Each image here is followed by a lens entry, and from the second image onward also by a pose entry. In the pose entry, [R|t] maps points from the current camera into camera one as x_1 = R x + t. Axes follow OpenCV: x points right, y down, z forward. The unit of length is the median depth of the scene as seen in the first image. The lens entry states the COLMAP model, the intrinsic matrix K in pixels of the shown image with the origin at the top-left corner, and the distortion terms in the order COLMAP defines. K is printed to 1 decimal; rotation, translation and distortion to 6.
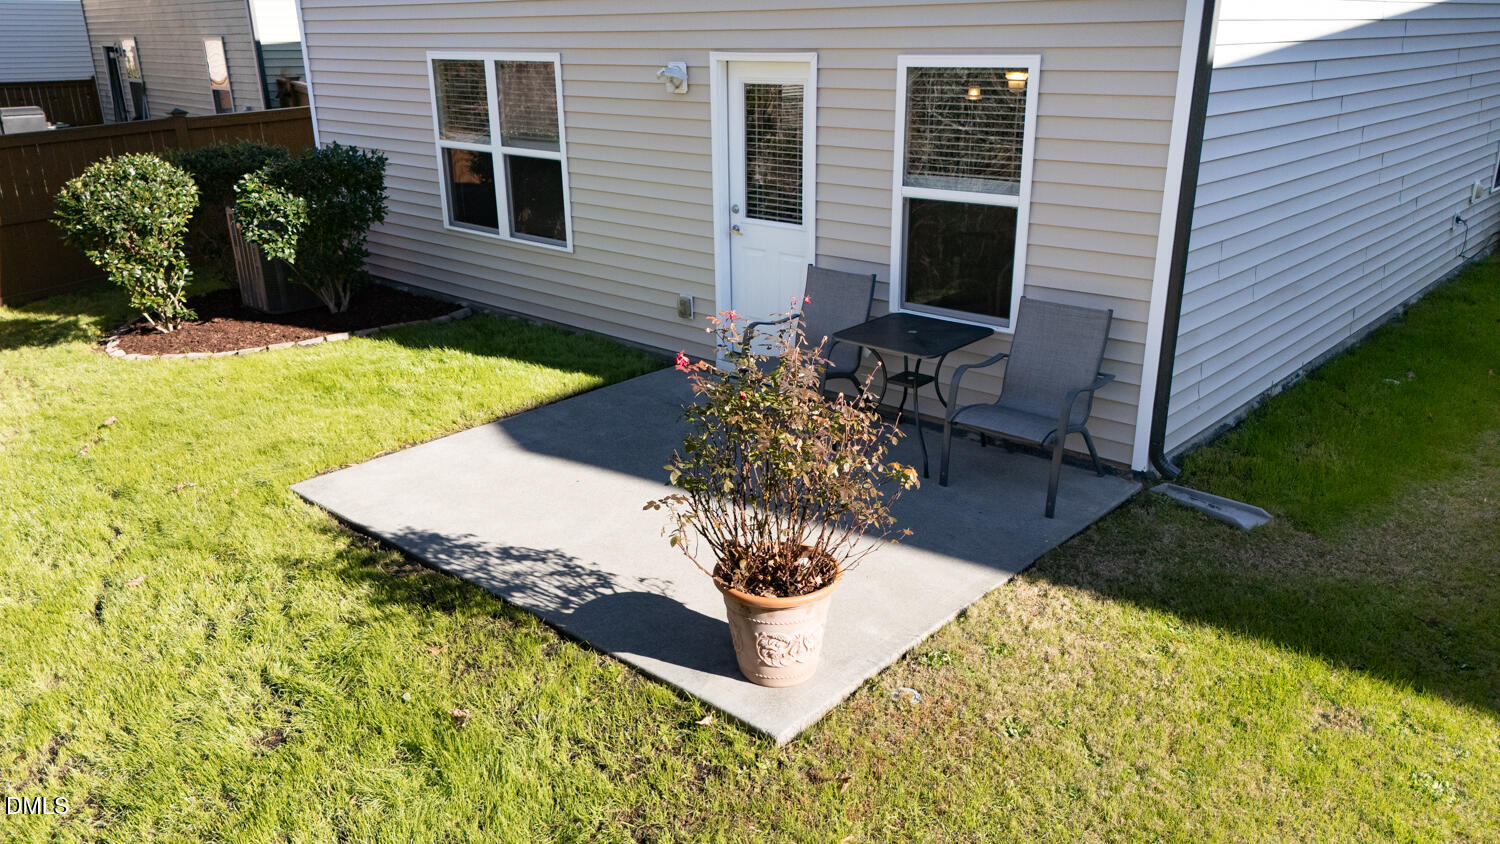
lens RADIAL K [[1096.8, 0, 746.2], [0, 1096.8, 429.5], [0, 0, 1]] dist [0.061877, -0.040300]
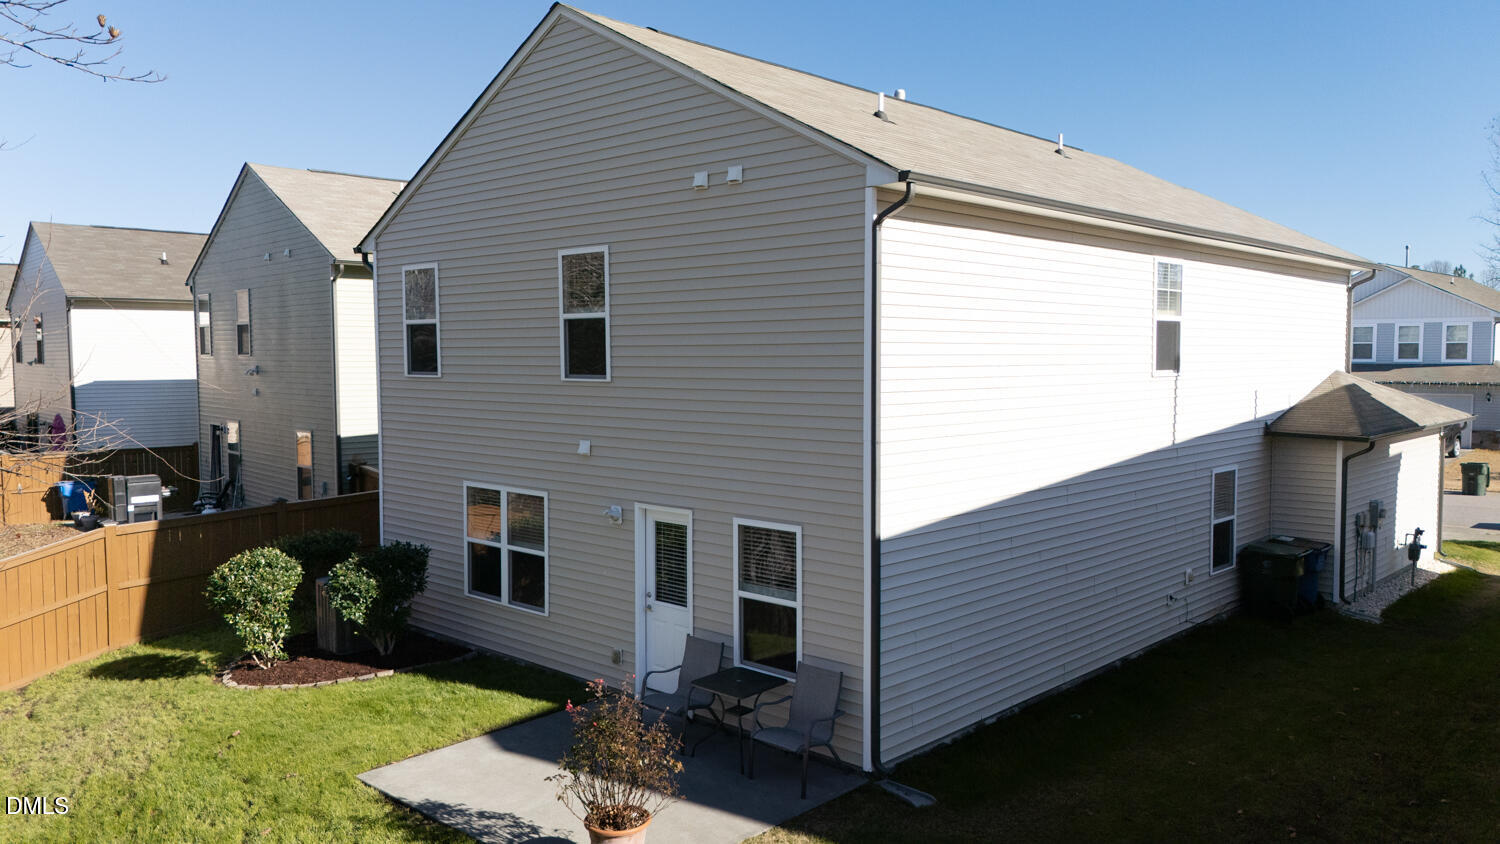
lens RADIAL K [[1096.8, 0, 752.0], [0, 1096.8, 422.3], [0, 0, 1]] dist [0.061877, -0.040300]
pose [[0.999889, 0.010314, -0.010724, 0.164948], [-0.012896, 0.960239, -0.278881, -0.000473], [0.007421, 0.278988, 0.960266, -0.633191]]
